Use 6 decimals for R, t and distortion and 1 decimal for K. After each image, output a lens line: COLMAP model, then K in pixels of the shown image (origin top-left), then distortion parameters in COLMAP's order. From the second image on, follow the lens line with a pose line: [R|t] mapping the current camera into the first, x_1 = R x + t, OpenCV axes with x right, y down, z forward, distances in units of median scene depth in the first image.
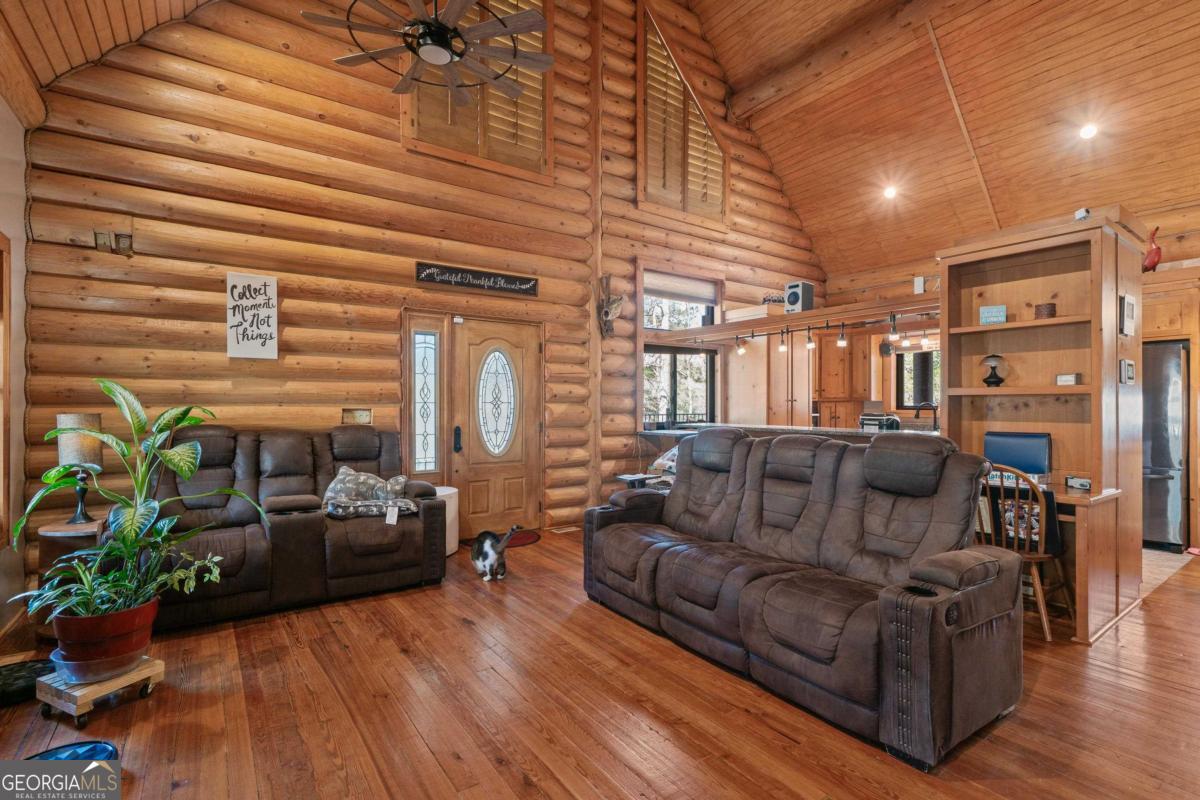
lens RADIAL K [[555.2, 0, 597.4], [0, 555.2, 399.9], [0, 0, 1]] dist [-0.001679, 0.000787]
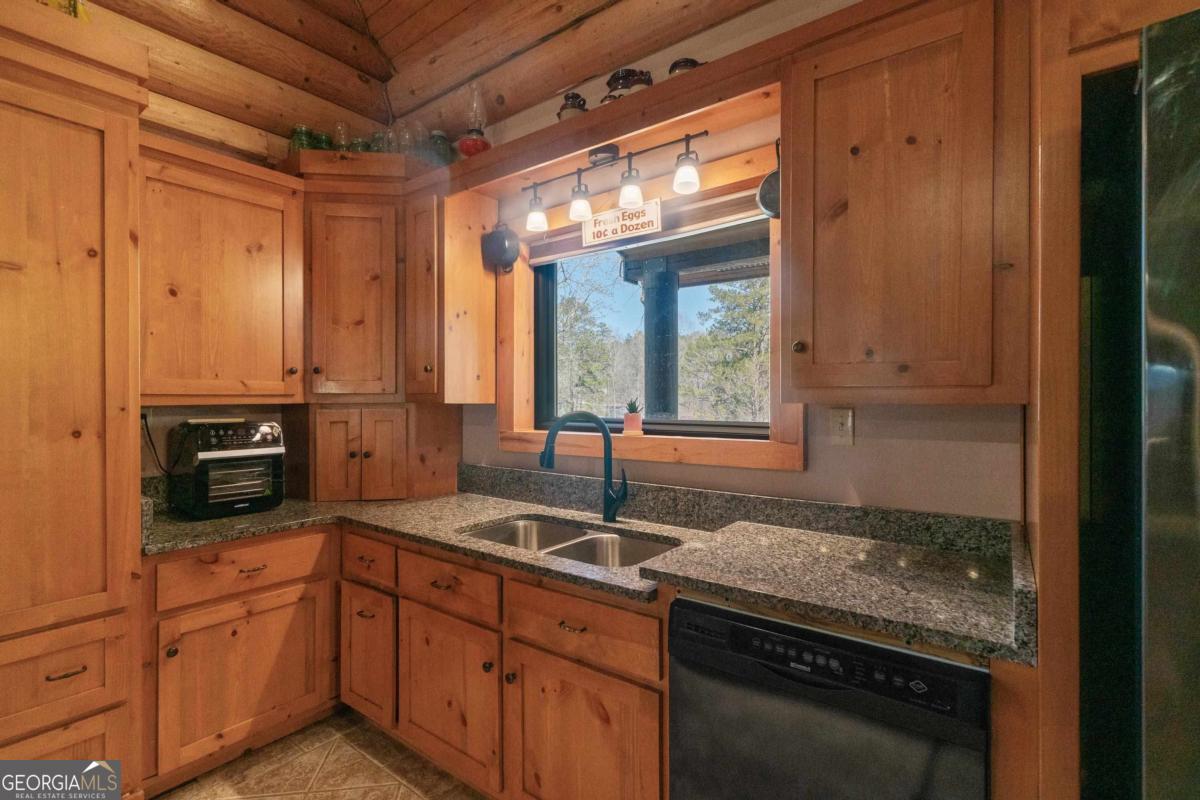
lens RADIAL K [[555.2, 0, 602.5], [0, 555.2, 398.4], [0, 0, 1]] dist [-0.001679, 0.000787]
pose [[0.956504, -0.002136, 0.291711, 0.439559], [0.001090, 0.999992, 0.003750, -0.002171], [-0.291717, -0.003269, 0.956499, 0.605274]]
